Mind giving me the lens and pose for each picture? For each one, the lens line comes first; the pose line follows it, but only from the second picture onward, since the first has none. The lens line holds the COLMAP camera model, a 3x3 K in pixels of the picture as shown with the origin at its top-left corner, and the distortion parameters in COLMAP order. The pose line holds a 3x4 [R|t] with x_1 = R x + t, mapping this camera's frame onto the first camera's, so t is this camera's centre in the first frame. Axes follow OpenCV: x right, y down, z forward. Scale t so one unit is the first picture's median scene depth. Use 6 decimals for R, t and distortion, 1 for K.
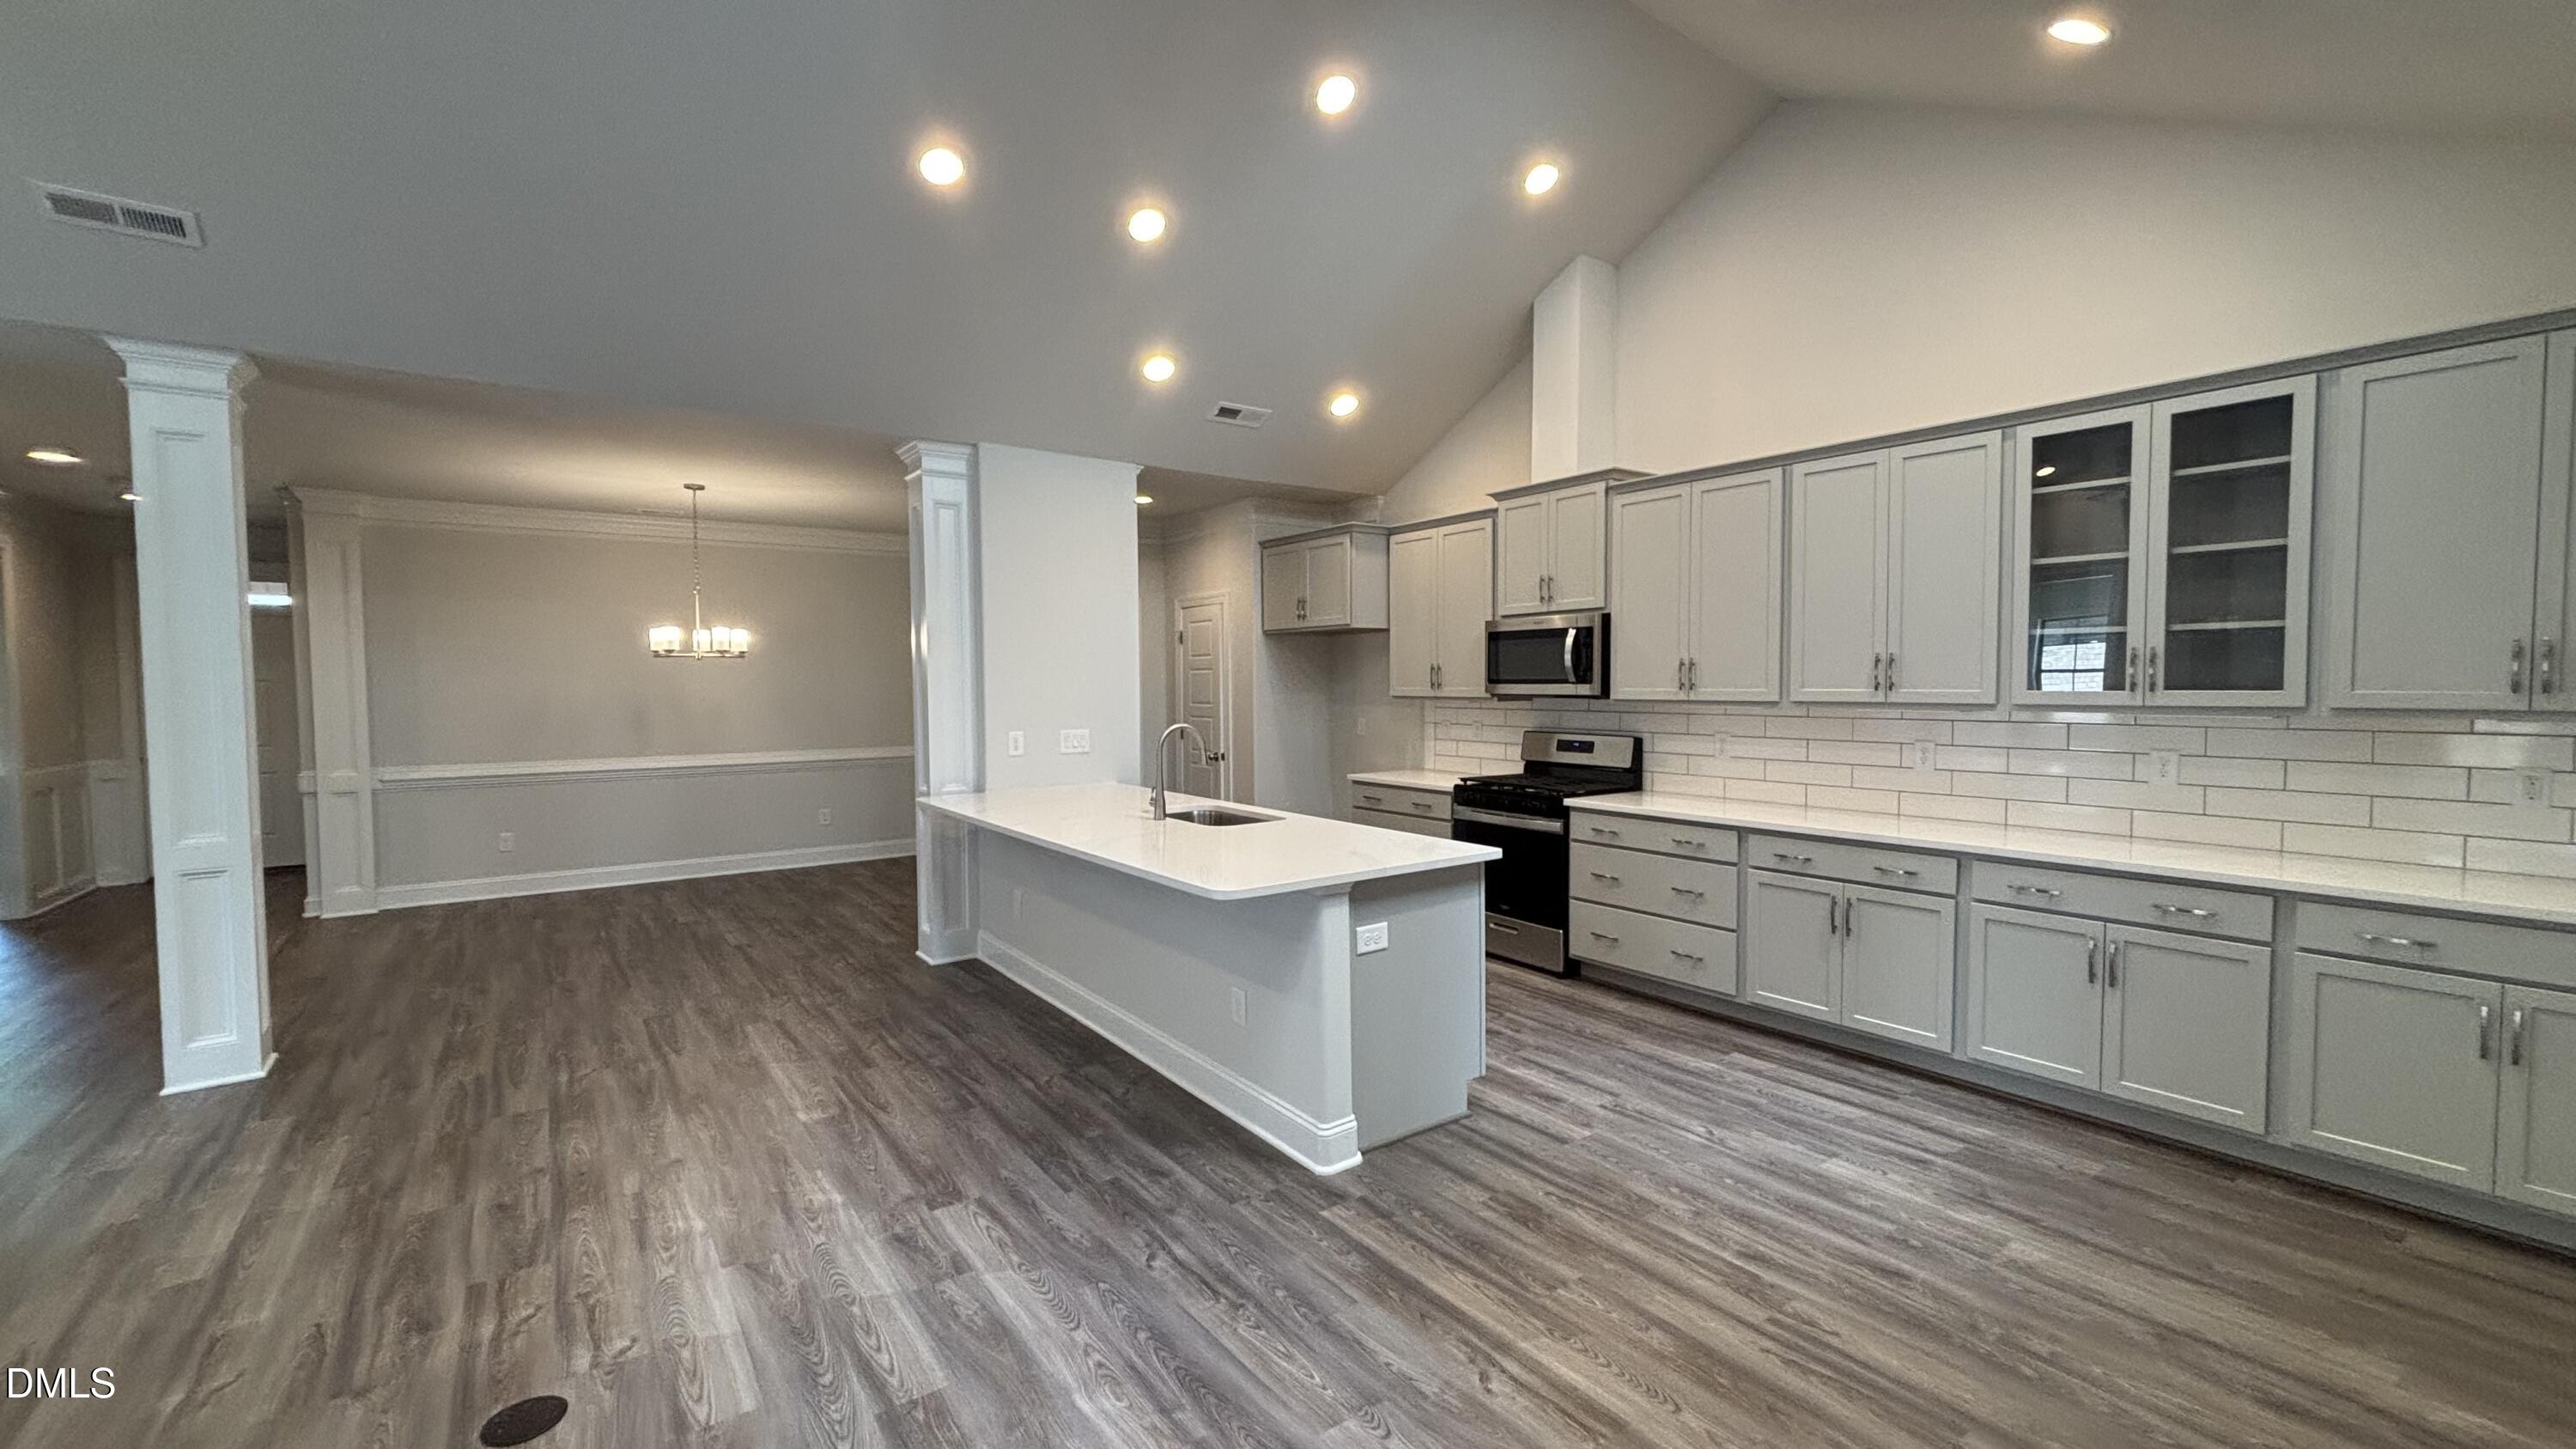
lens RADIAL K [[1032.4, 0, 1289.6], [0, 1032.4, 715.8], [0, 0, 1]] dist [0.002122, 0.000236]
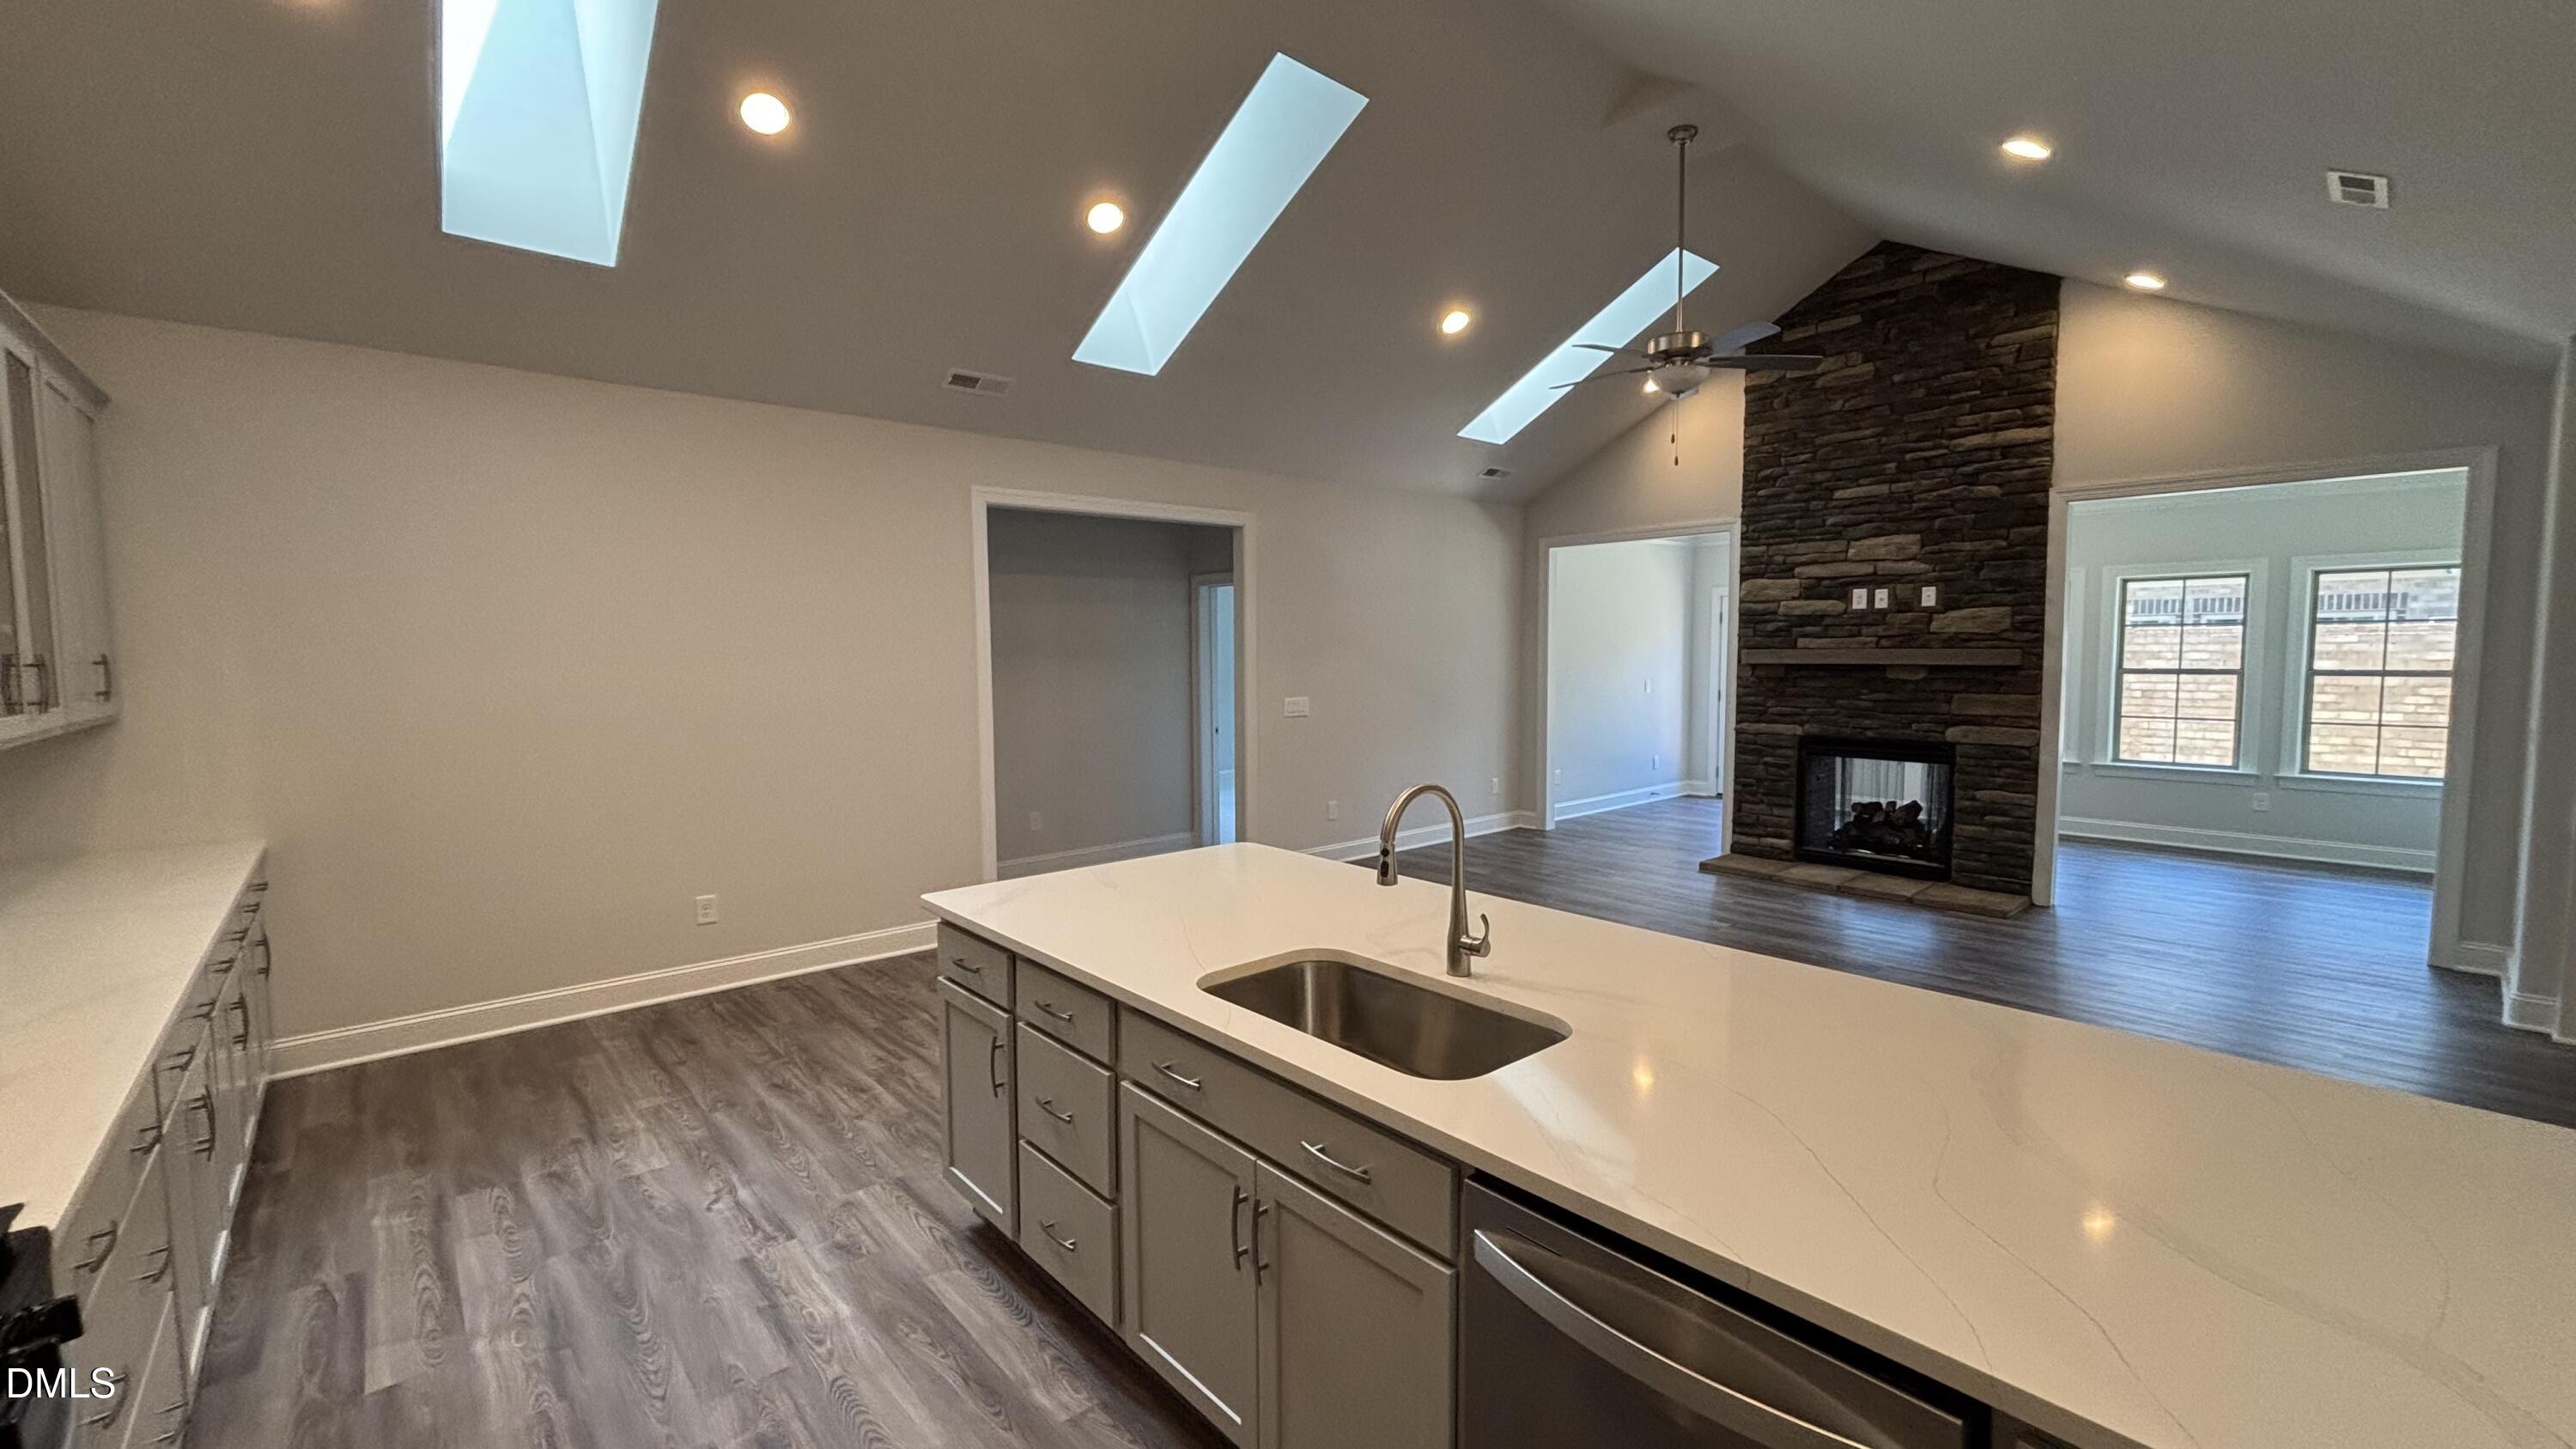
lens RADIAL K [[1032.4, 0, 1285.7], [0, 1032.4, 728.0], [0, 0, 1]] dist [0.002122, 0.000236]
pose [[-0.995524, 0.015062, -0.093302, -0.002917], [0.004469, 0.993618, 0.112712, -0.106555], [0.094404, 0.111790, -0.989237, 2.057971]]
